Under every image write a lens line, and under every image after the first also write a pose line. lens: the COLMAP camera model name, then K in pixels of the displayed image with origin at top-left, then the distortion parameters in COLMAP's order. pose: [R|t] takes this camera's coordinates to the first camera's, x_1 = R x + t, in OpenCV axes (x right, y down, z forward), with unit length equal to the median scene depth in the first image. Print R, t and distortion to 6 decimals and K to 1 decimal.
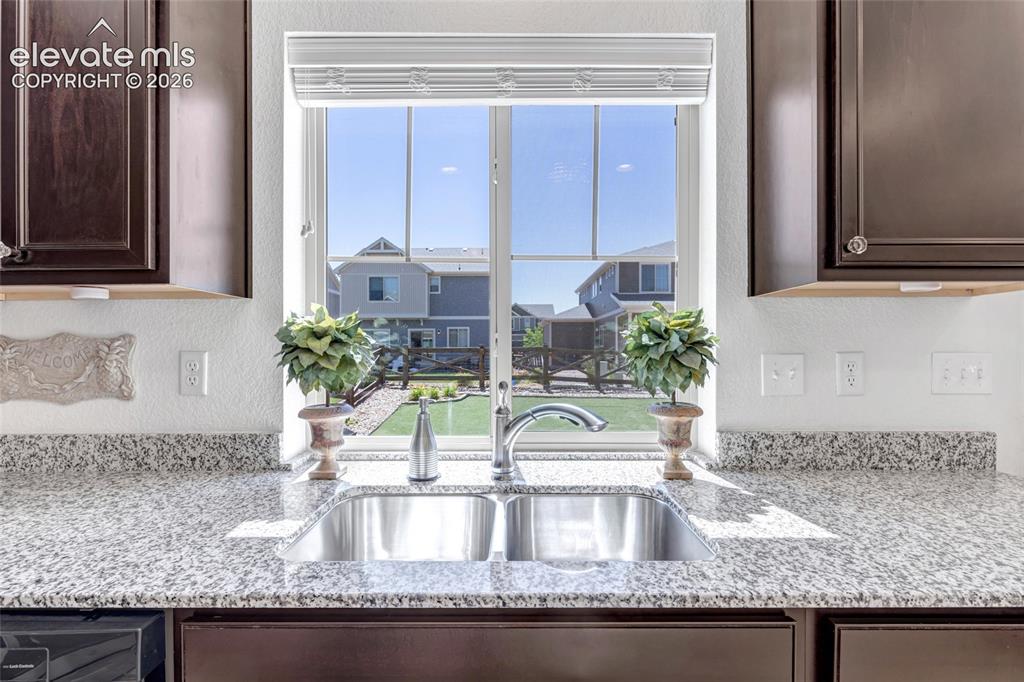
lens RADIAL K [[469.9, 0, 513.9], [0, 469.9, 347.8], [0, 0, 1]] dist [0.004363, -0.001148]
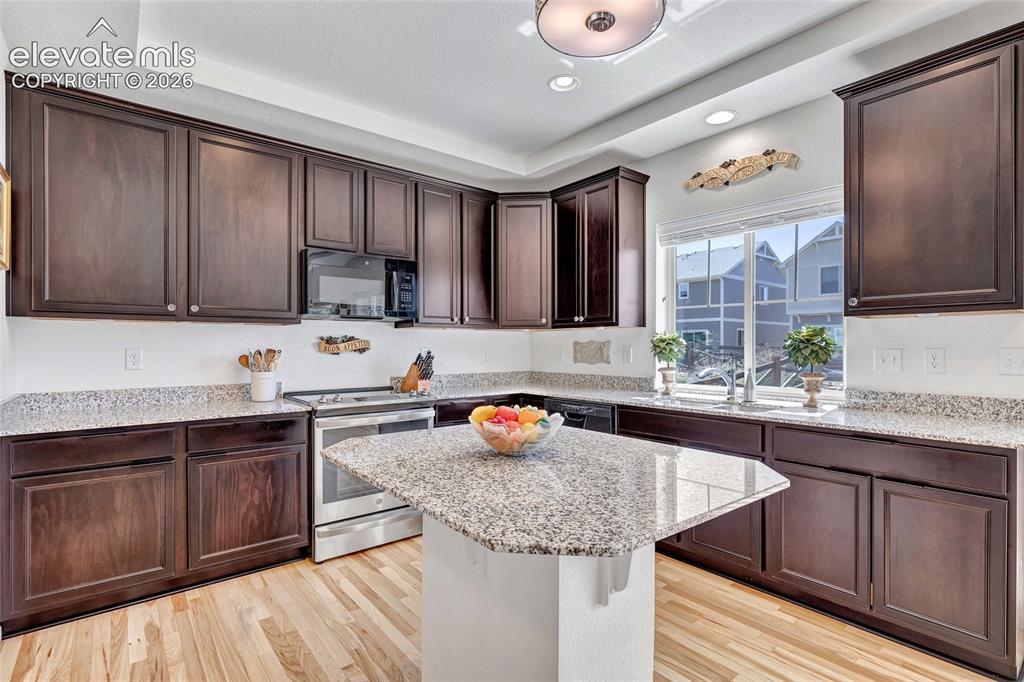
lens RADIAL K [[492.4, 0, 511.8], [0, 492.4, 346.6], [0, 0, 1]] dist [-0.003321, 0.000186]
pose [[0.631059, 0.002945, -0.775730, 1.154633], [-0.001653, 0.999996, 0.002451, 0.000598], [0.775733, -0.000264, 0.631061, -1.380044]]
